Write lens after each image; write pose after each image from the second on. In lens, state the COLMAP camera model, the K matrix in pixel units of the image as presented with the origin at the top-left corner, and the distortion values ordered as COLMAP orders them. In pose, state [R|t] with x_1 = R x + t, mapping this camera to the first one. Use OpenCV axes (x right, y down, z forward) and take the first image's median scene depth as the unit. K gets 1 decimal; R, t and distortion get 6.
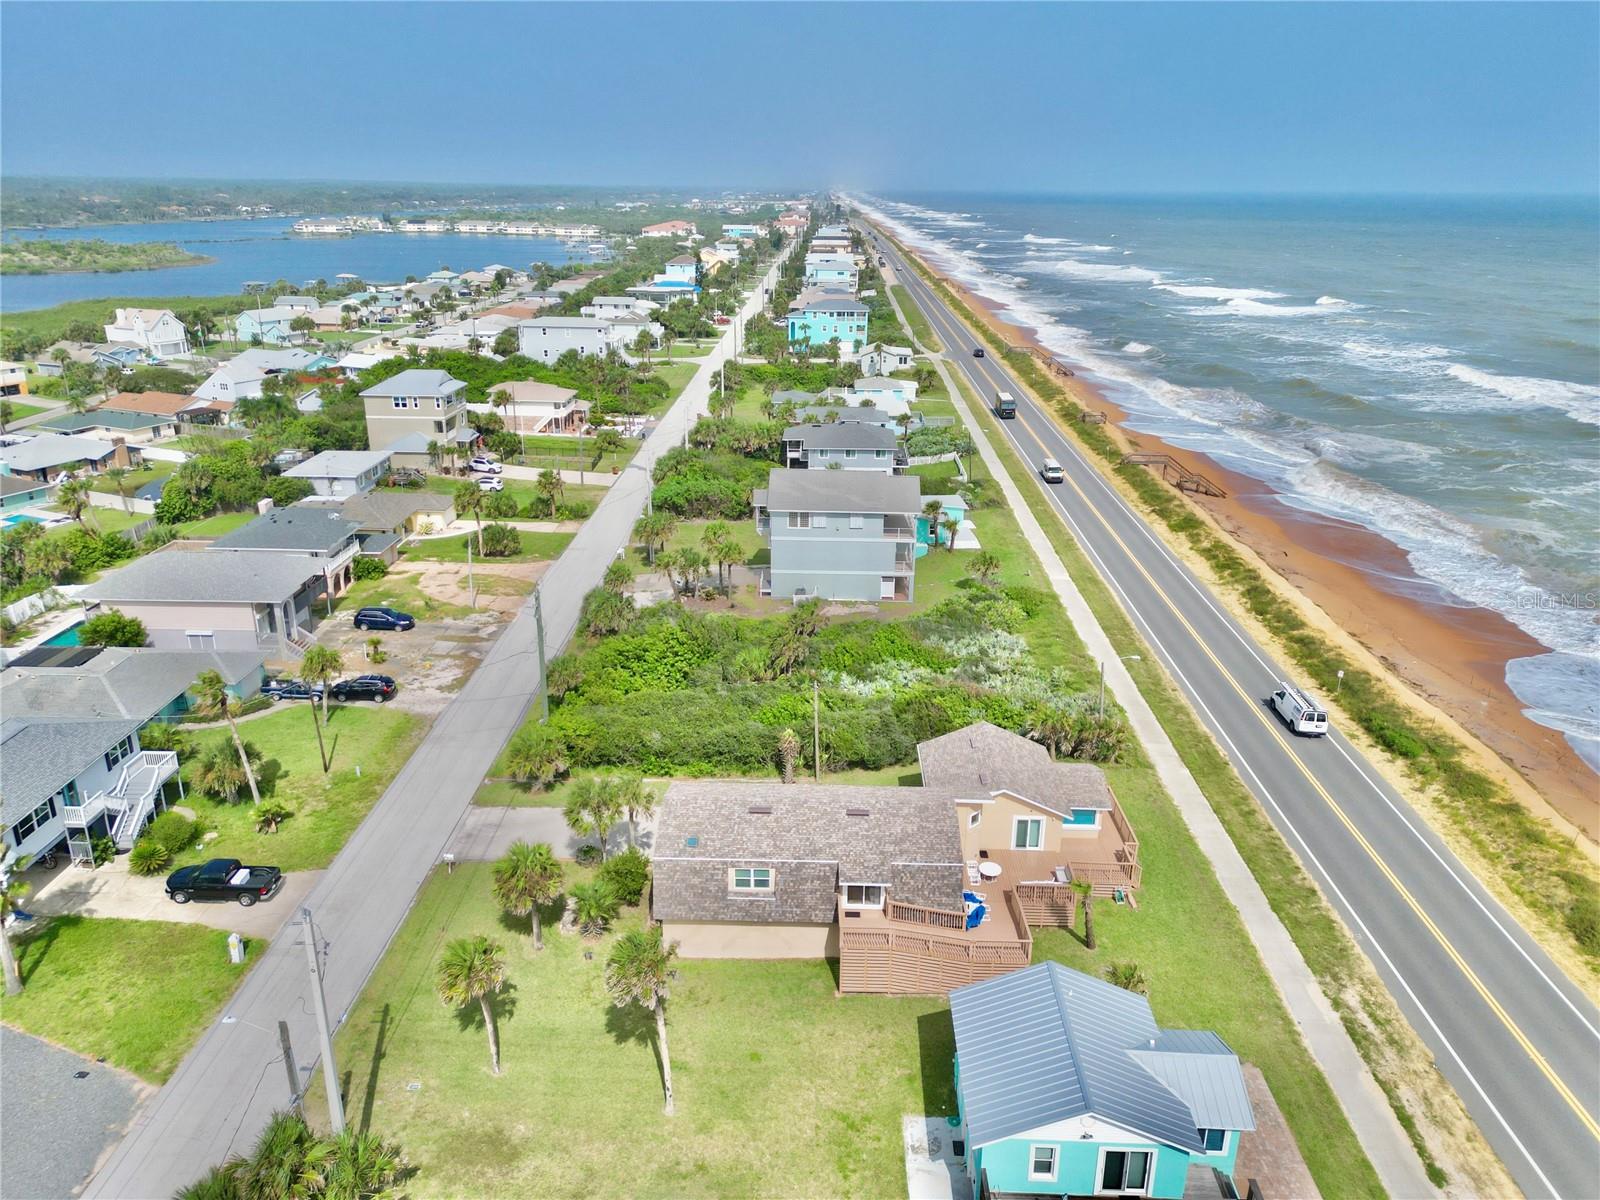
lens RADIAL K [[1116.2, 0, 800.0], [0, 1116.2, 600.0], [0, 0, 1]] dist [0.073438, -0.108823]
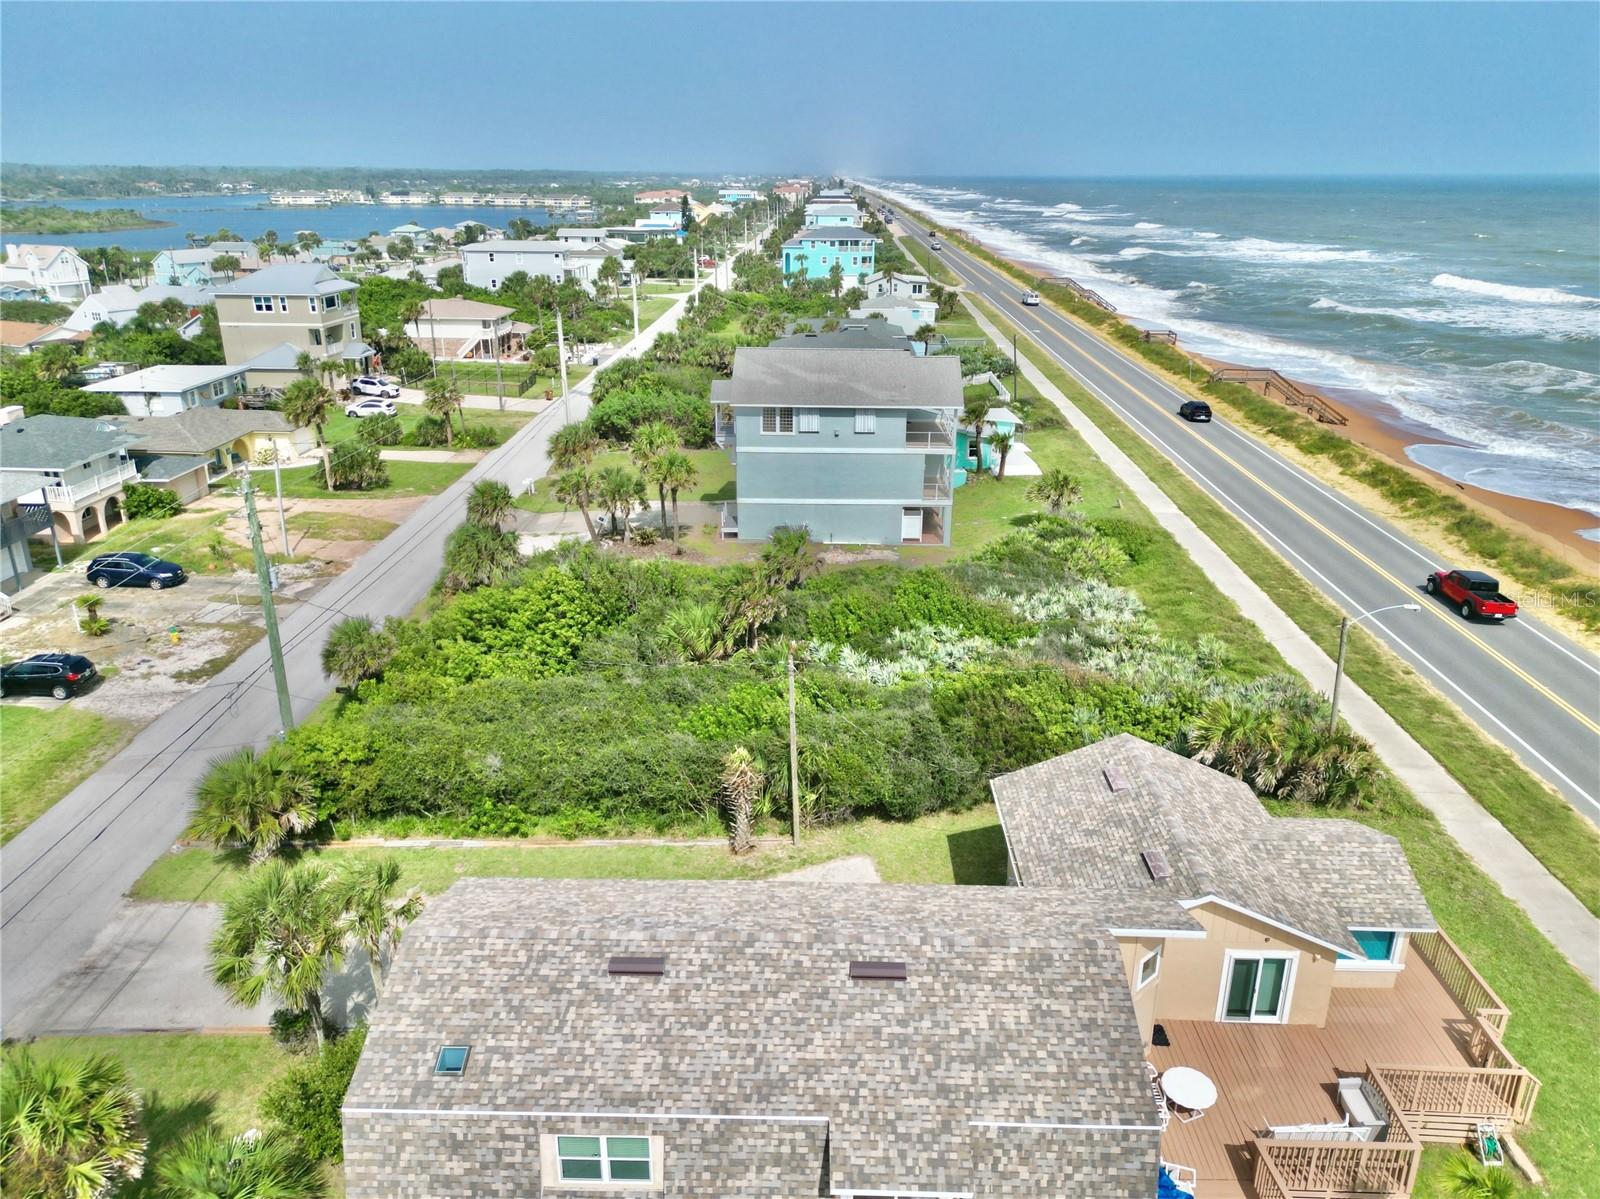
lens RADIAL K [[1116.2, 0, 800.0], [0, 1116.2, 599.5], [0, 0, 1]] dist [0.073438, -0.108823]
pose [[0.999977, -0.004798, -0.004703, 0.016017], [0.004826, 0.999970, 0.006109, 0.032887], [0.004674, -0.006132, 0.999970, 0.366244]]
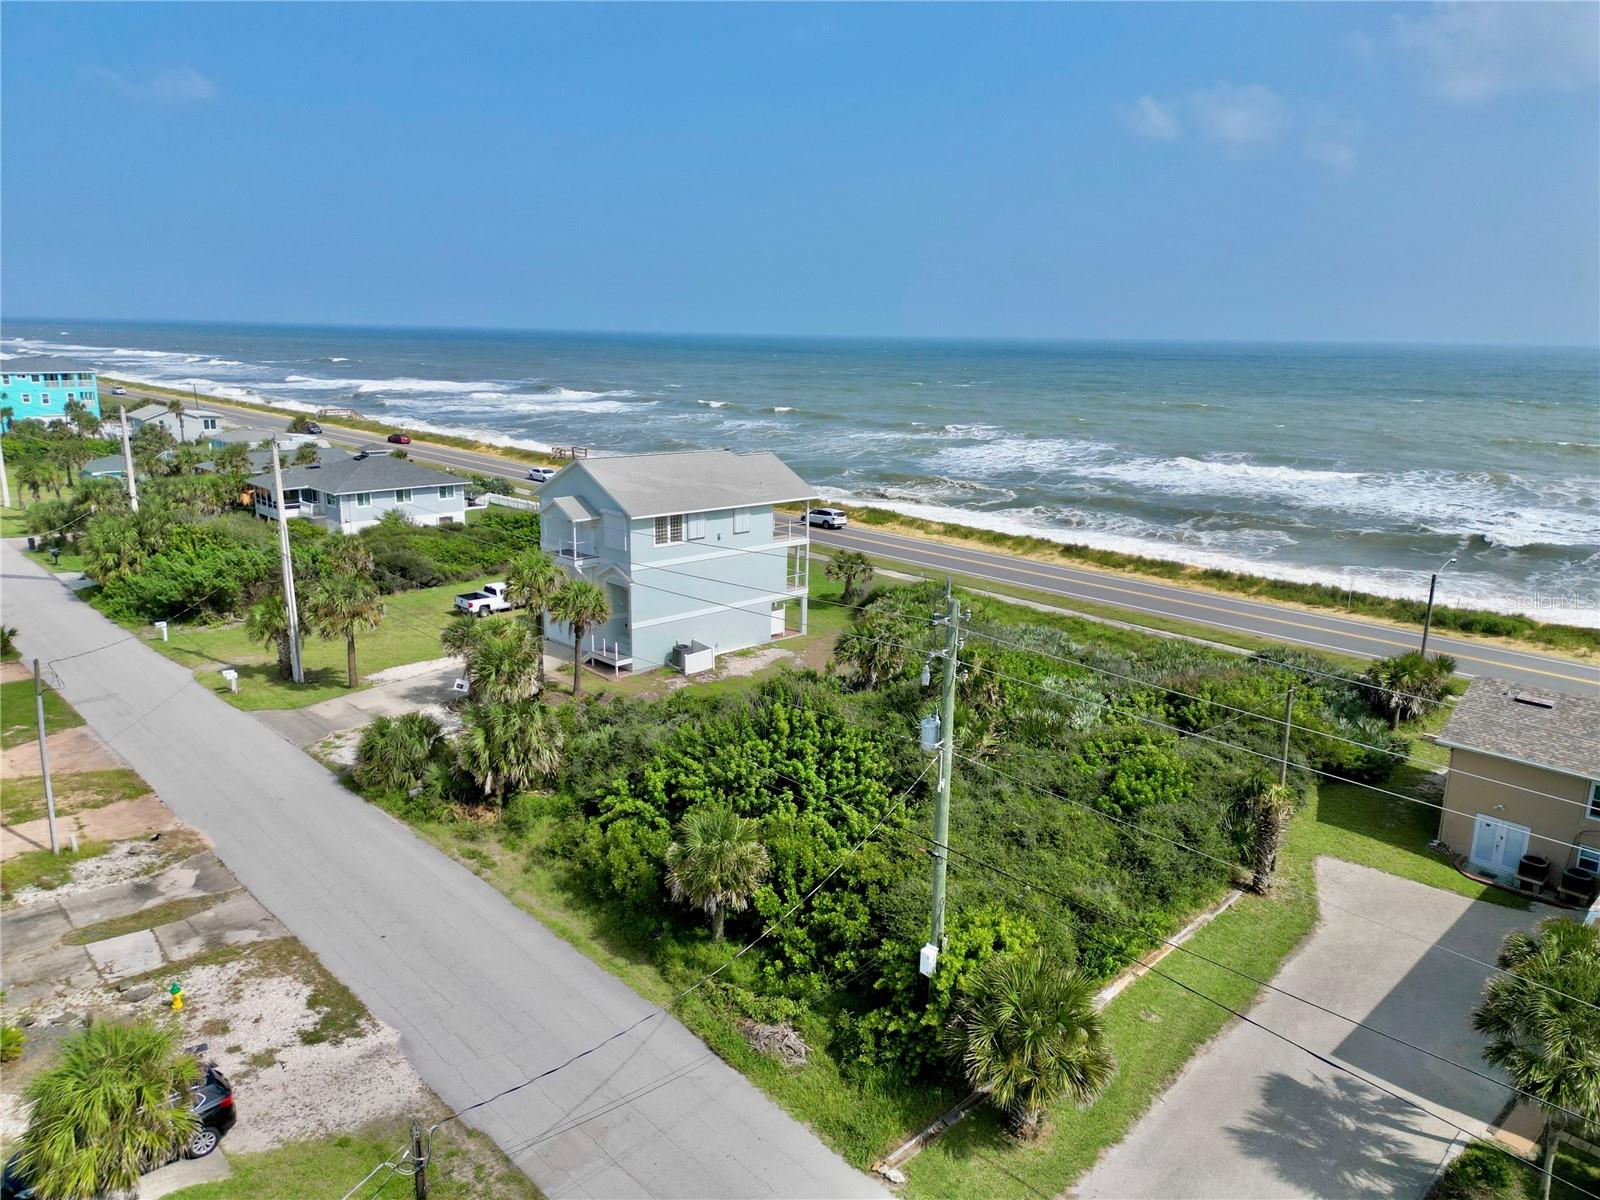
lens RADIAL K [[1116.2, 0, 800.0], [0, 1116.2, 600.0], [0, 0, 1]] dist [0.073438, -0.108823]
pose [[0.702654, -0.164873, 0.692166, -0.401963], [0.238322, 0.971128, -0.010611, -0.013397], [-0.670433, 0.172415, 0.721660, 0.573982]]
